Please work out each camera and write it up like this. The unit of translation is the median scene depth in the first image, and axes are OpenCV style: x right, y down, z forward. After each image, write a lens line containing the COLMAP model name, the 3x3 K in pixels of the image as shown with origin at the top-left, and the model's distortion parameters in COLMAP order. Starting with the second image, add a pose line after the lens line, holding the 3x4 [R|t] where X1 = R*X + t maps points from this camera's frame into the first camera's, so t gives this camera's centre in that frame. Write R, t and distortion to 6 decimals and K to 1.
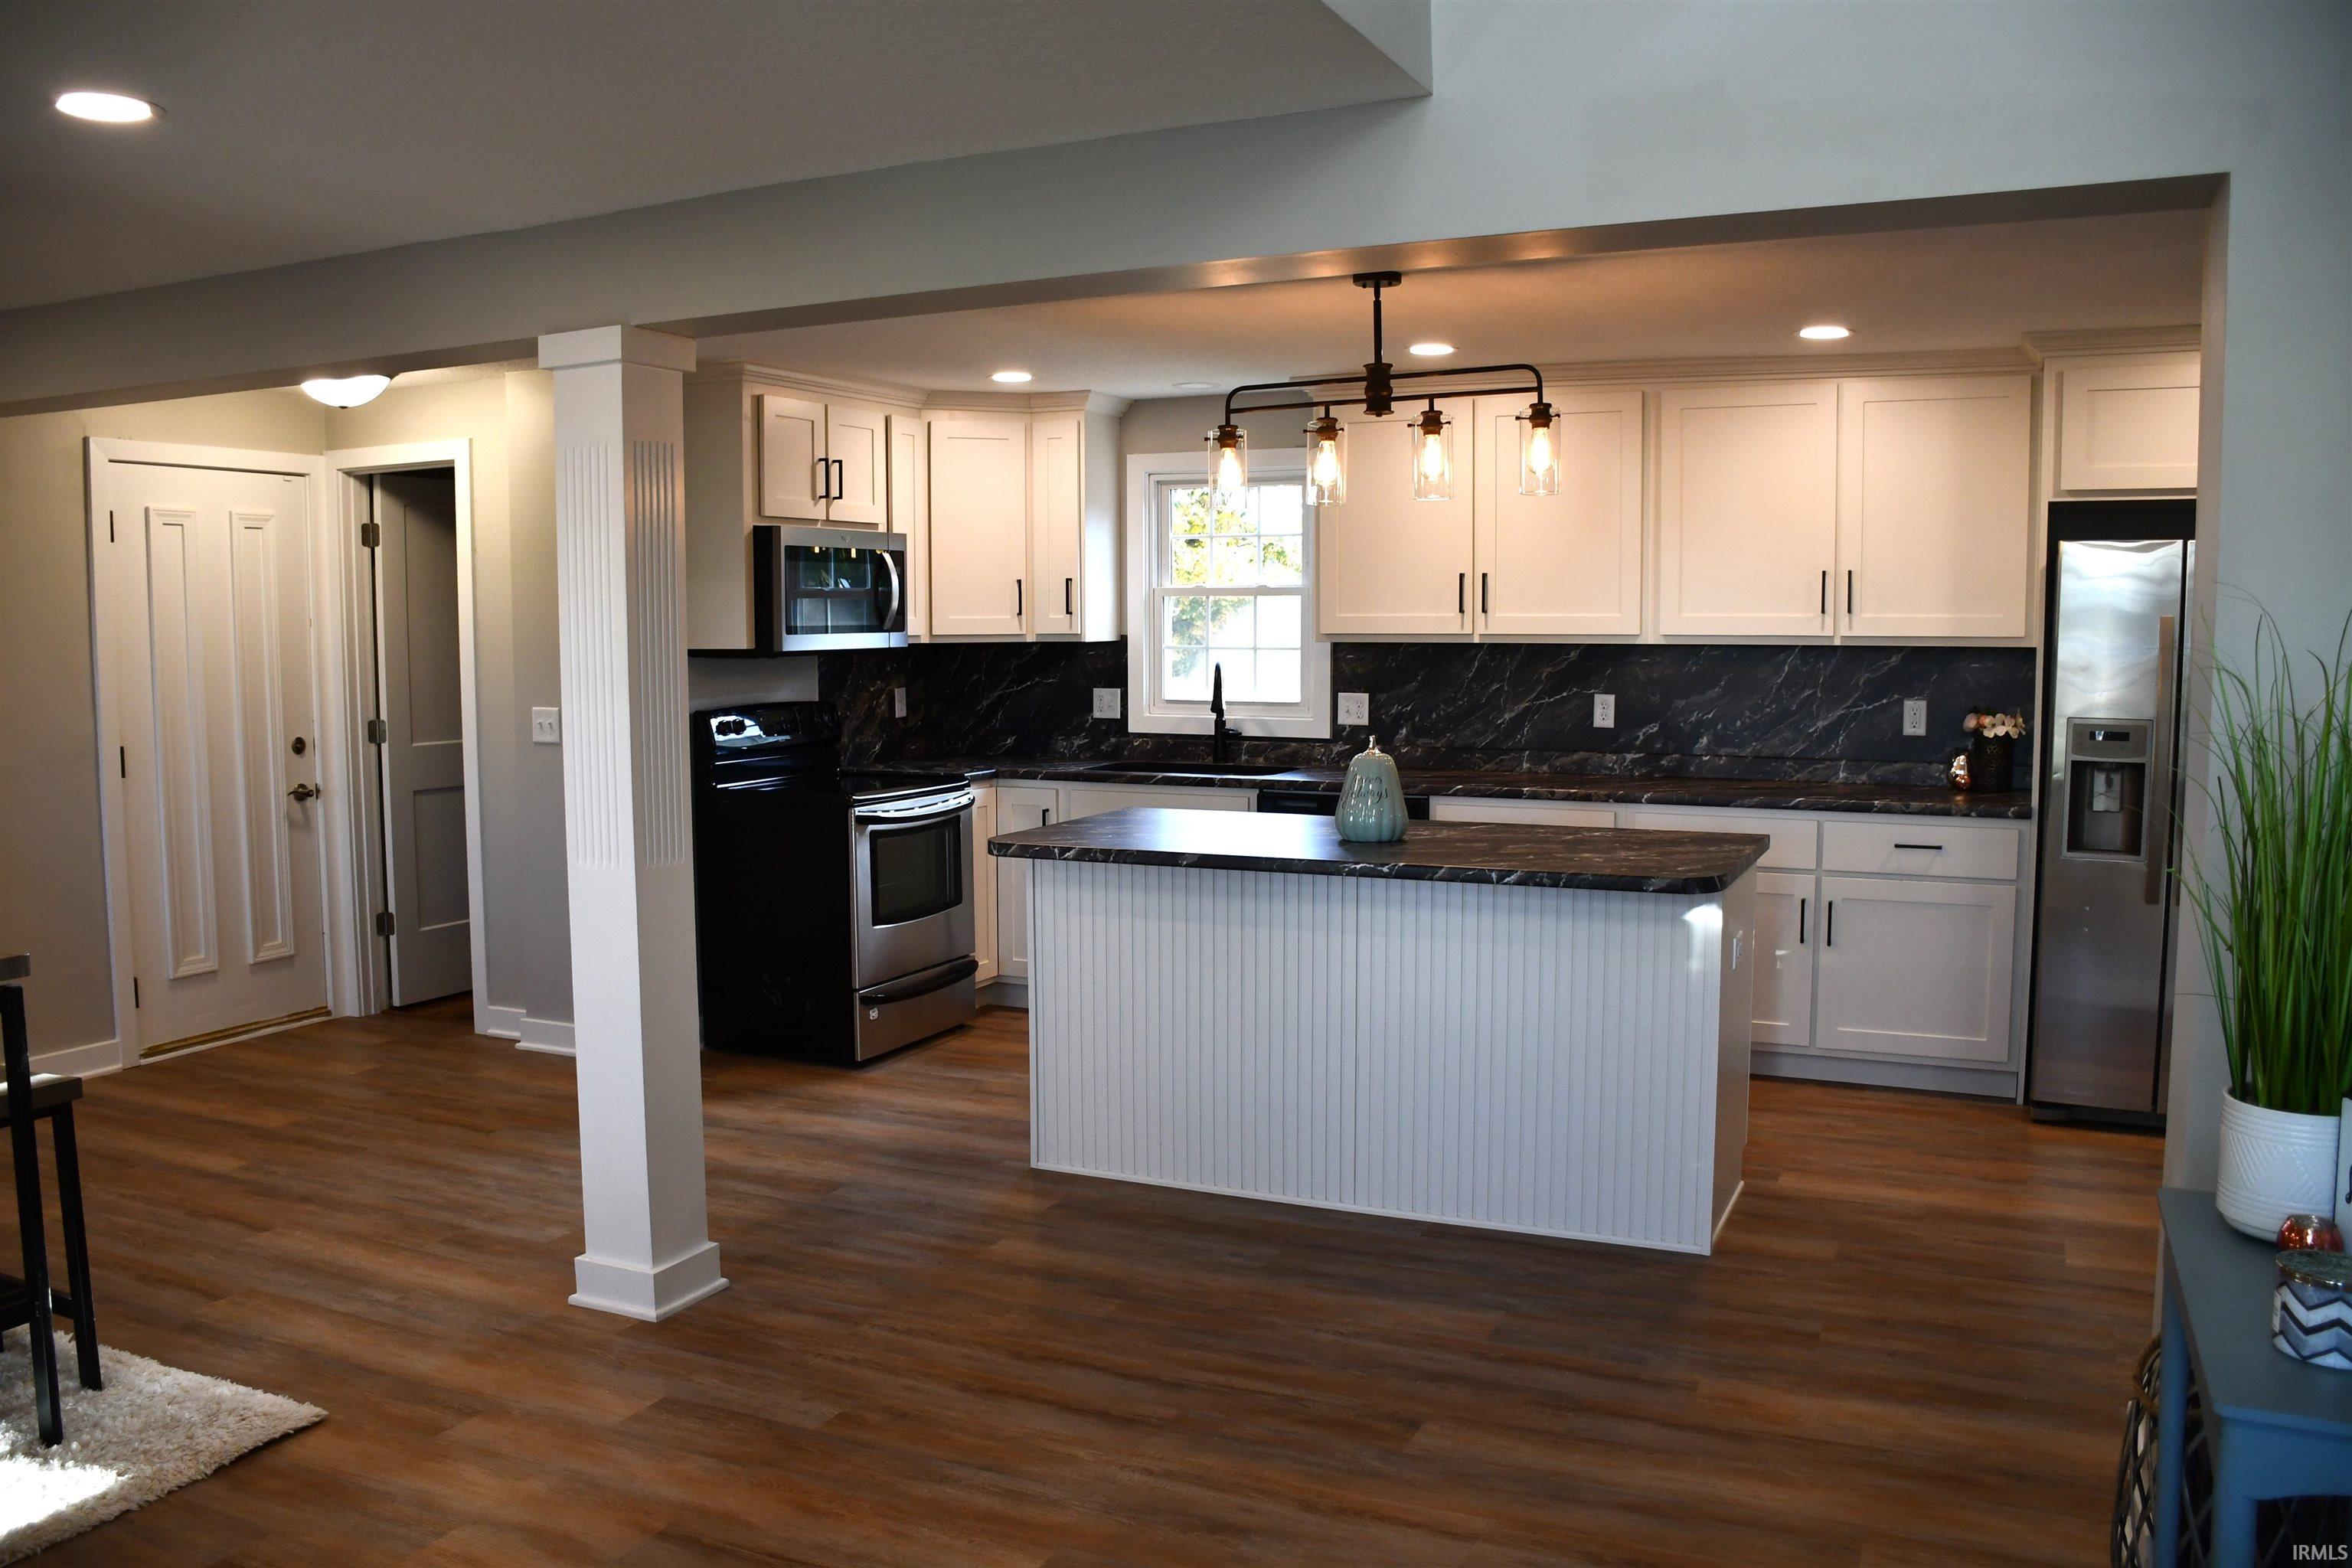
lens RADIAL K [[1842.6, 0, 1145.0], [0, 1842.6, 808.5], [0, 0, 1]] dist [-0.152819, 0.106496]
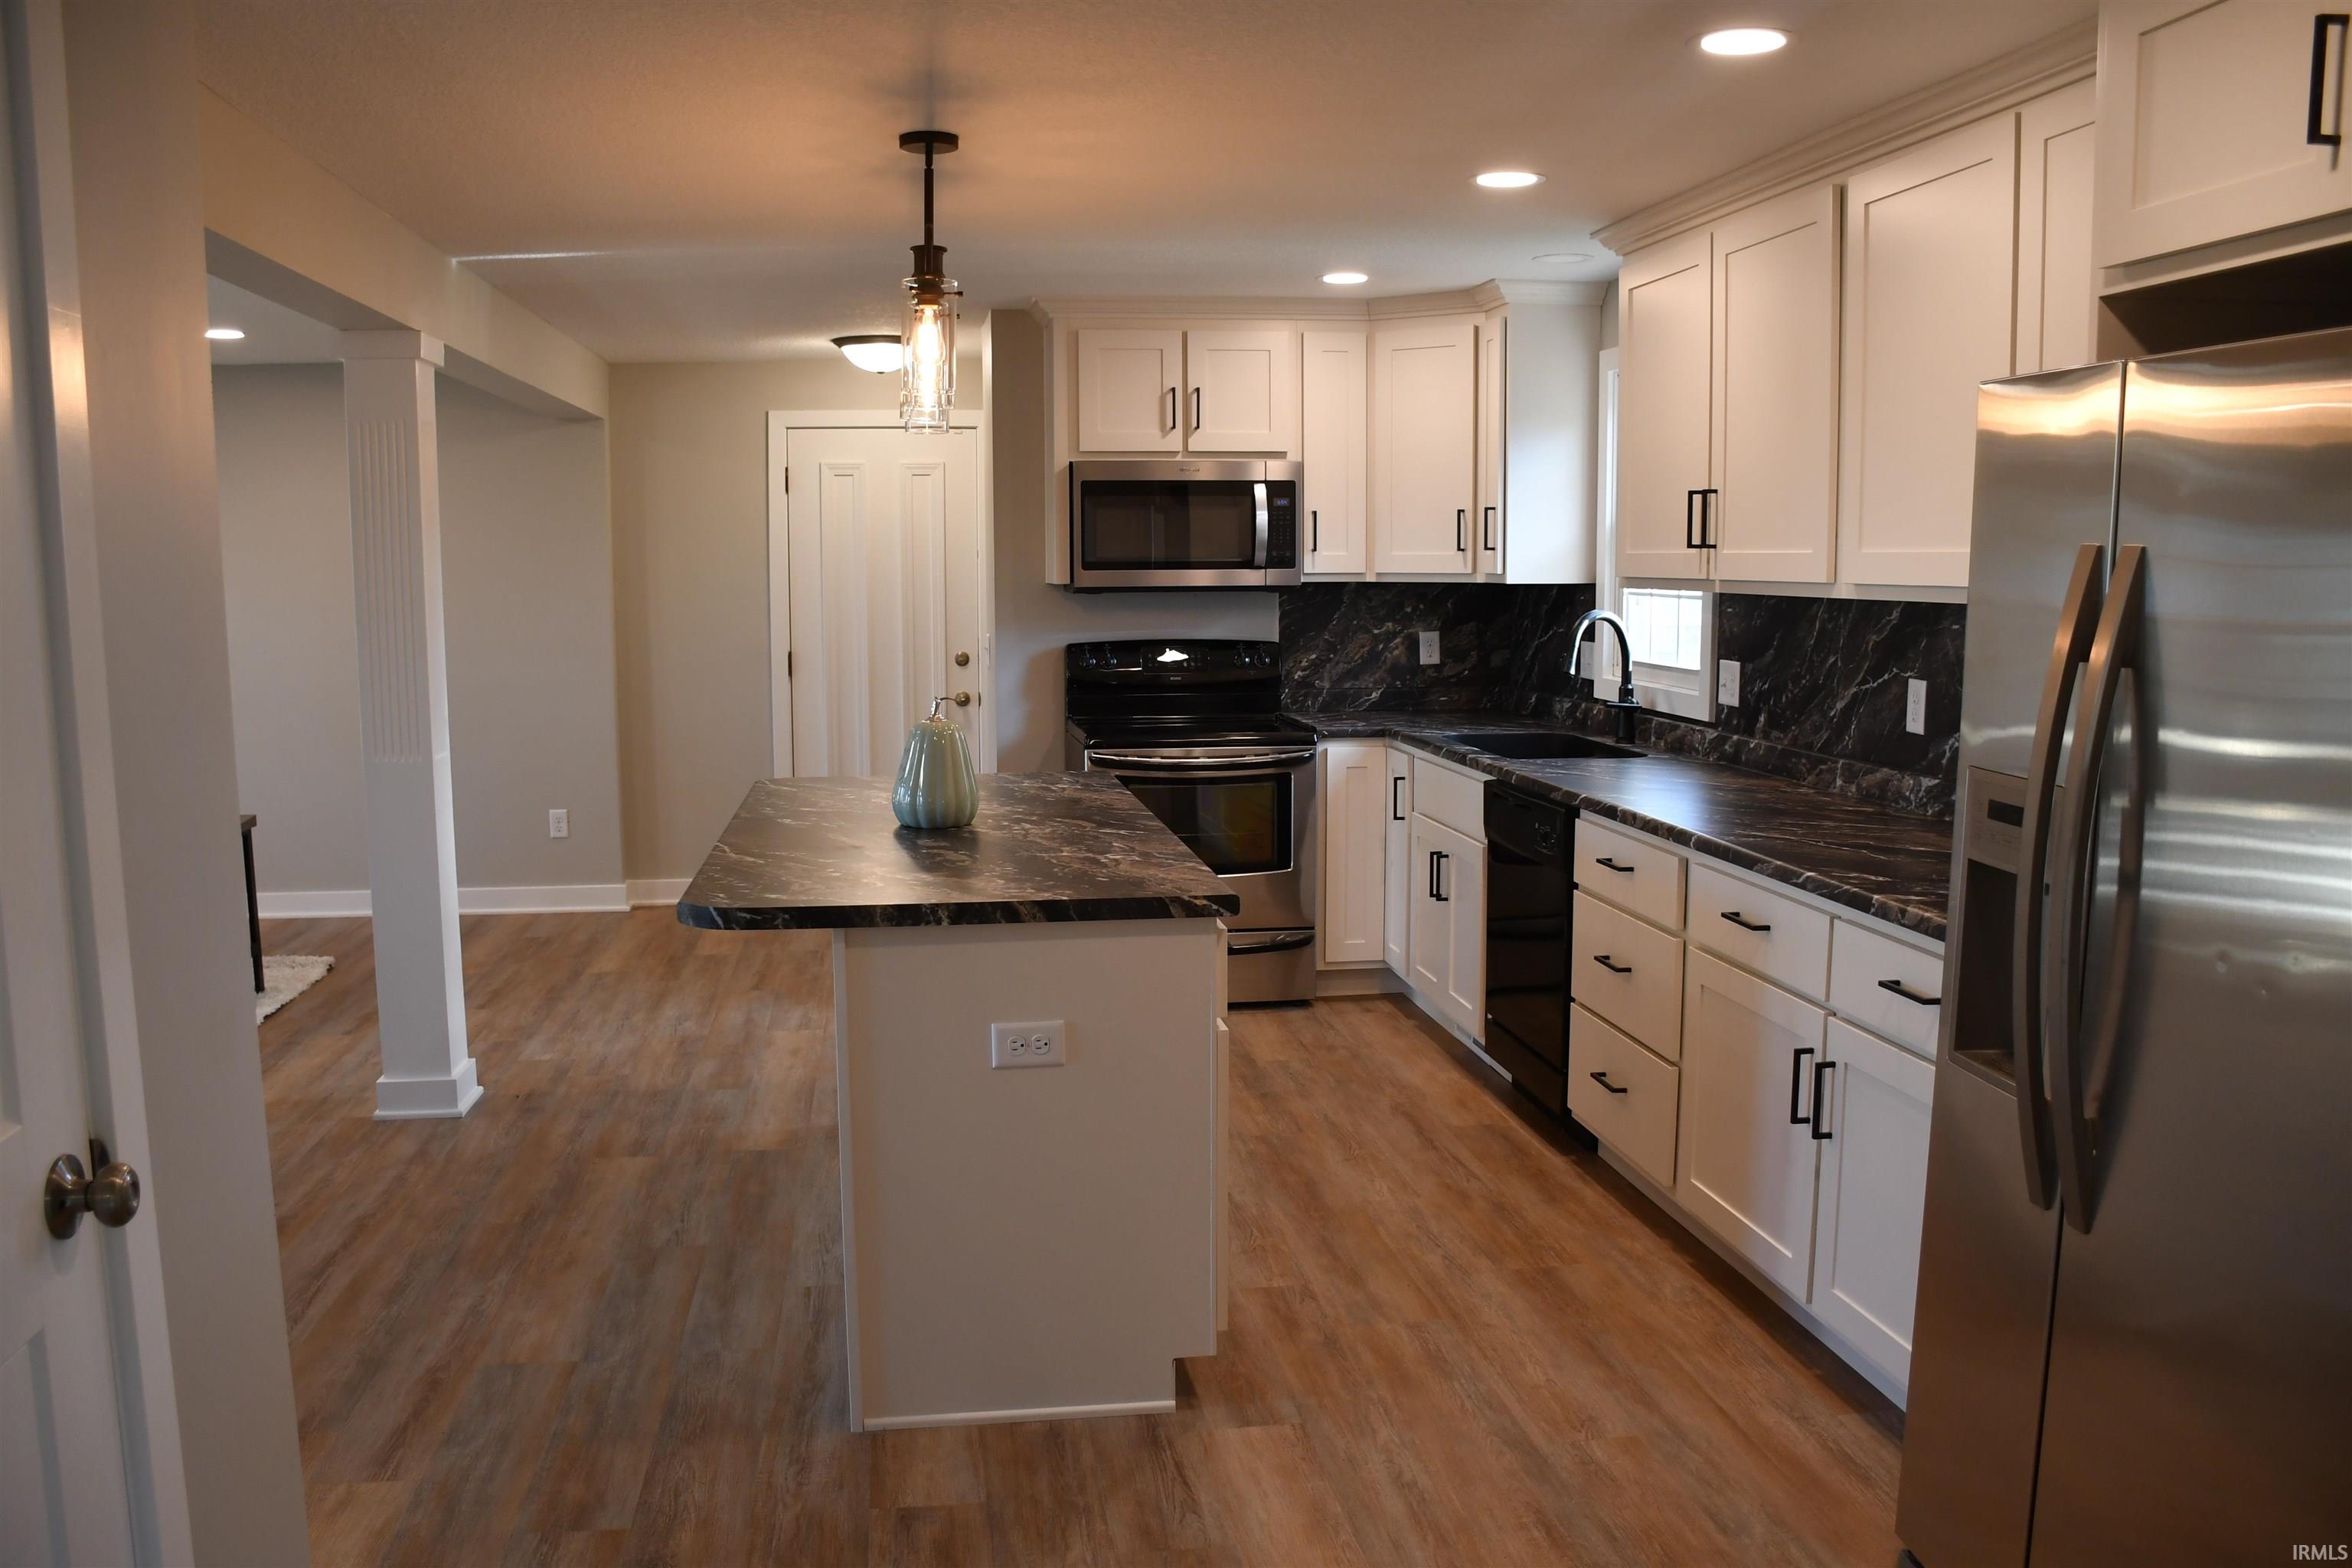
lens RADIAL K [[1842.6, 0, 1145.5], [0, 1842.6, 799.6], [0, 0, 1]] dist [-0.152819, 0.106496]
pose [[0.551574, 0.109579, -0.826897, 0.800619], [-0.082827, 0.993629, 0.076425, -0.060784], [0.830004, 0.026335, 0.557136, 0.572833]]
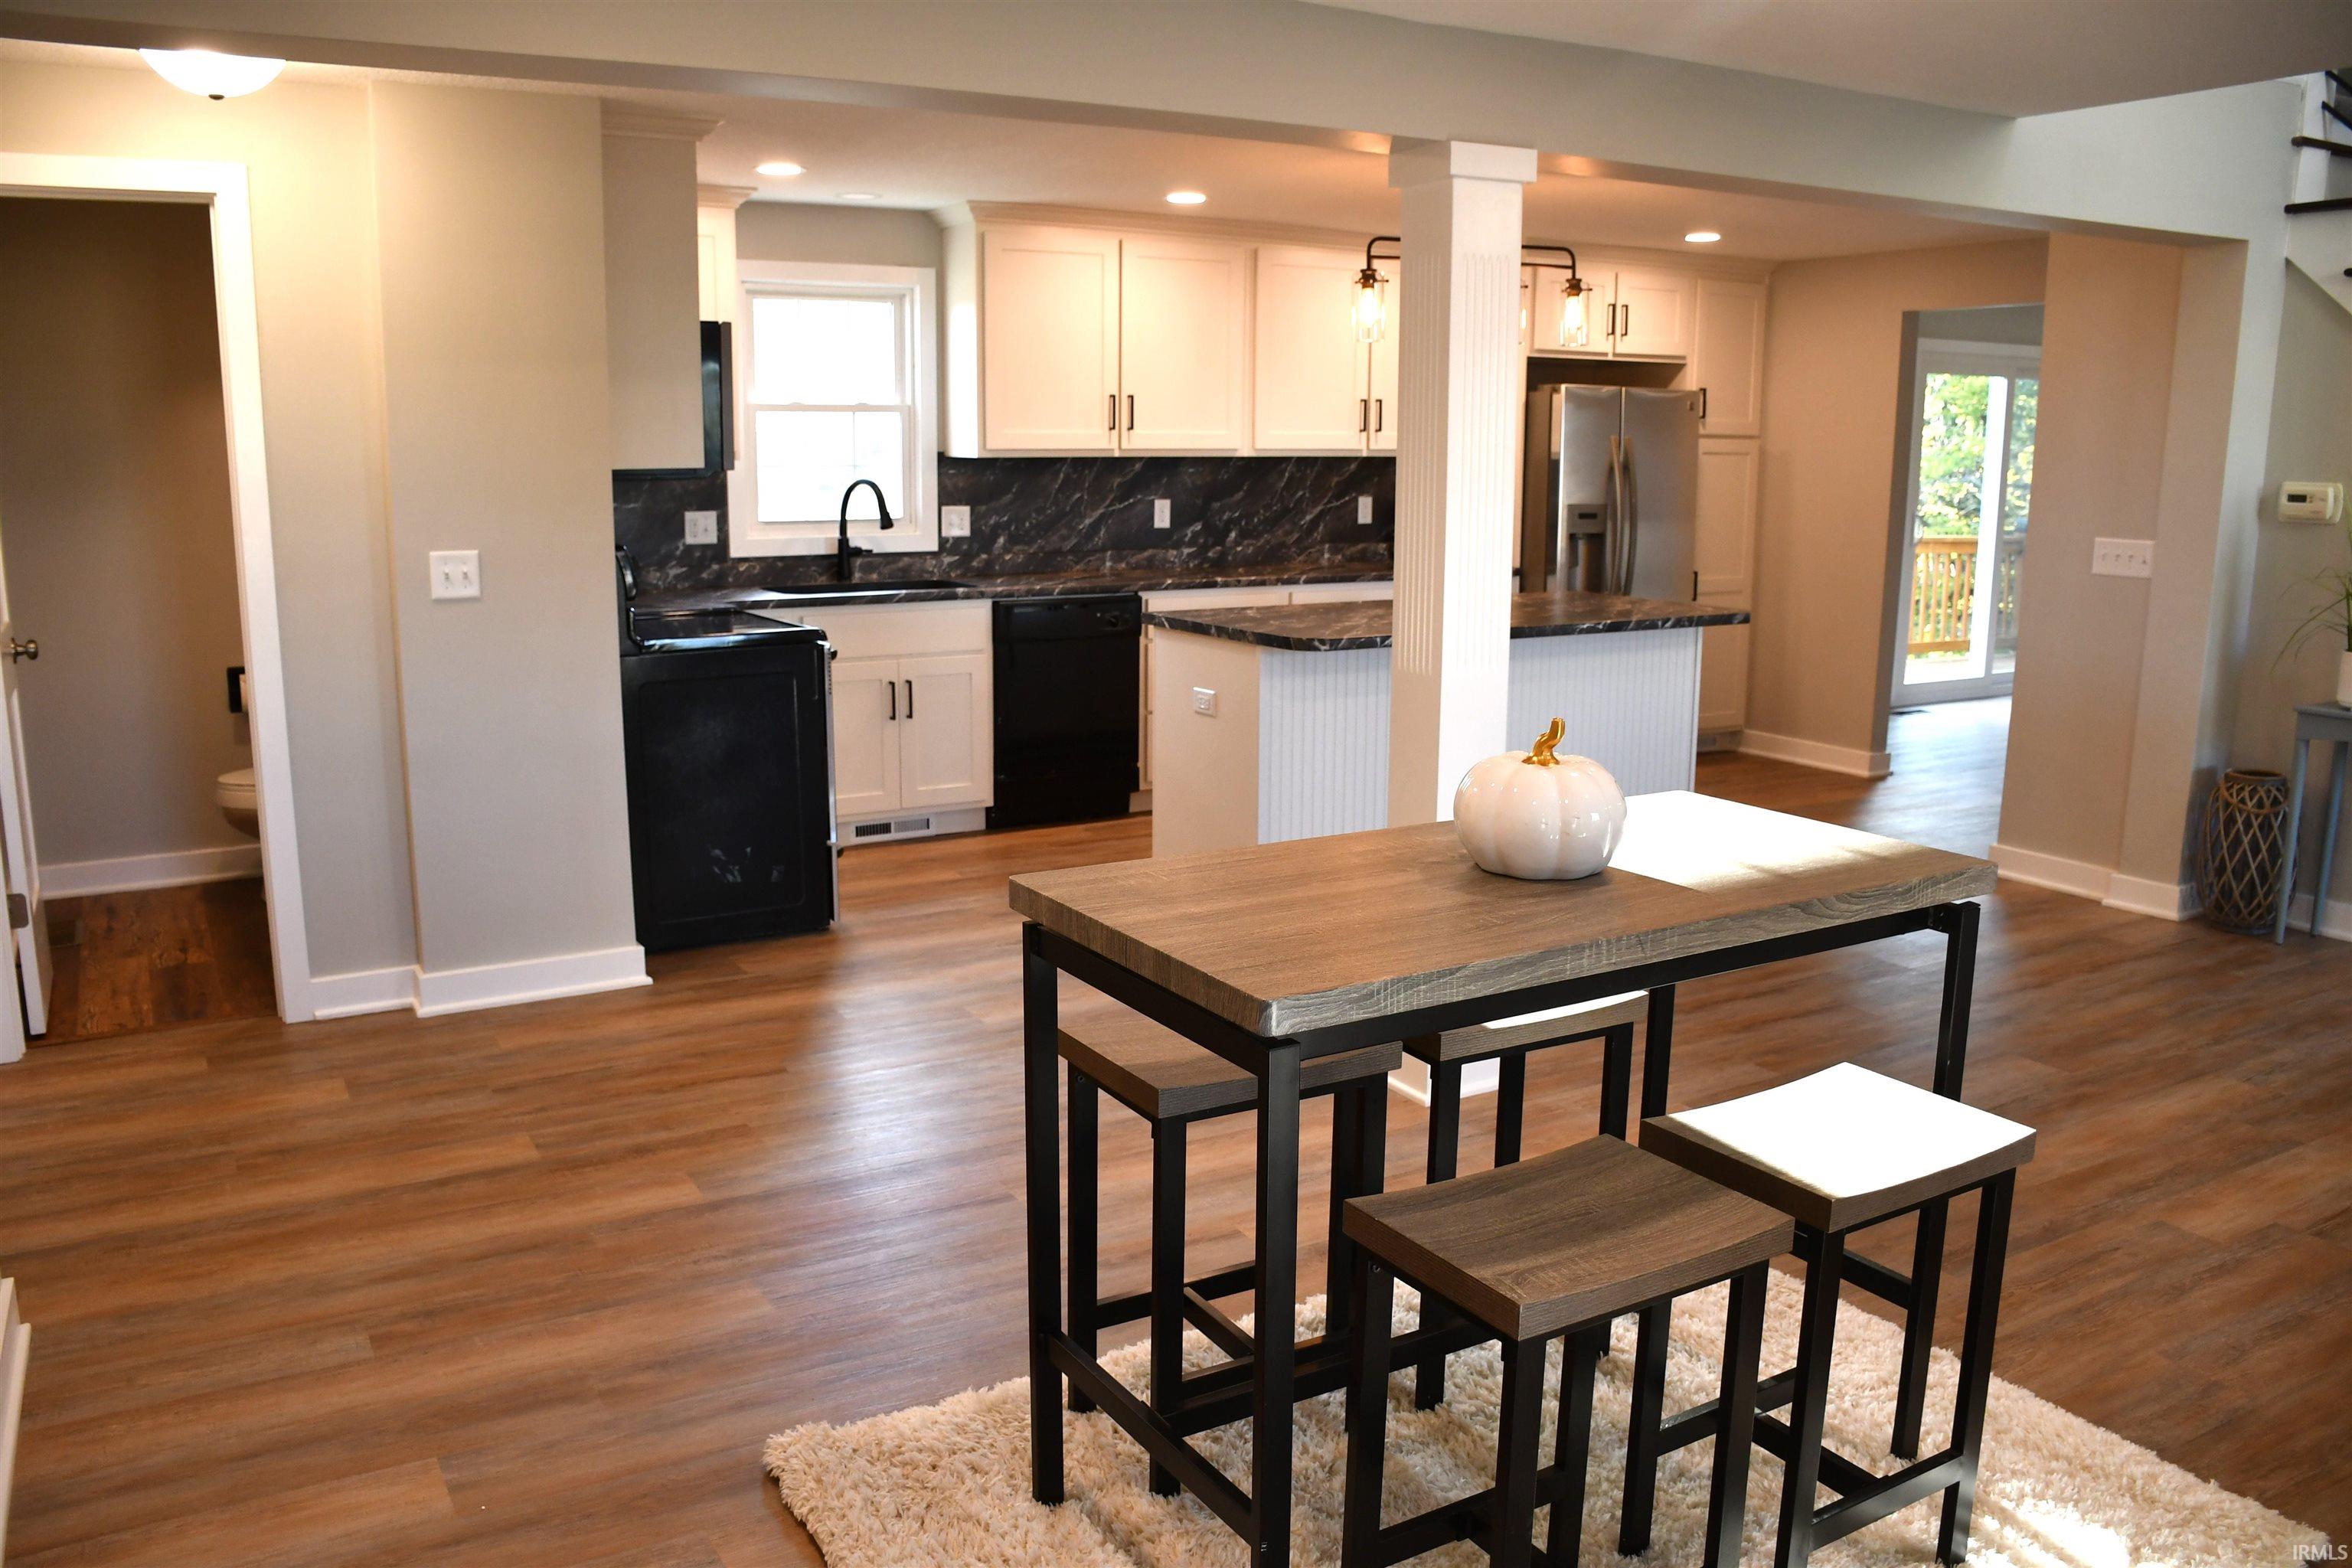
lens RADIAL K [[1842.6, 0, 1155.0], [0, 1842.6, 790.8], [0, 0, 1]] dist [-0.152819, 0.106496]
pose [[0.562384, -0.150049, 0.813148, -0.966006], [0.078812, 0.988647, 0.127926, -0.036959], [-0.823111, -0.007858, 0.567825, 0.425436]]
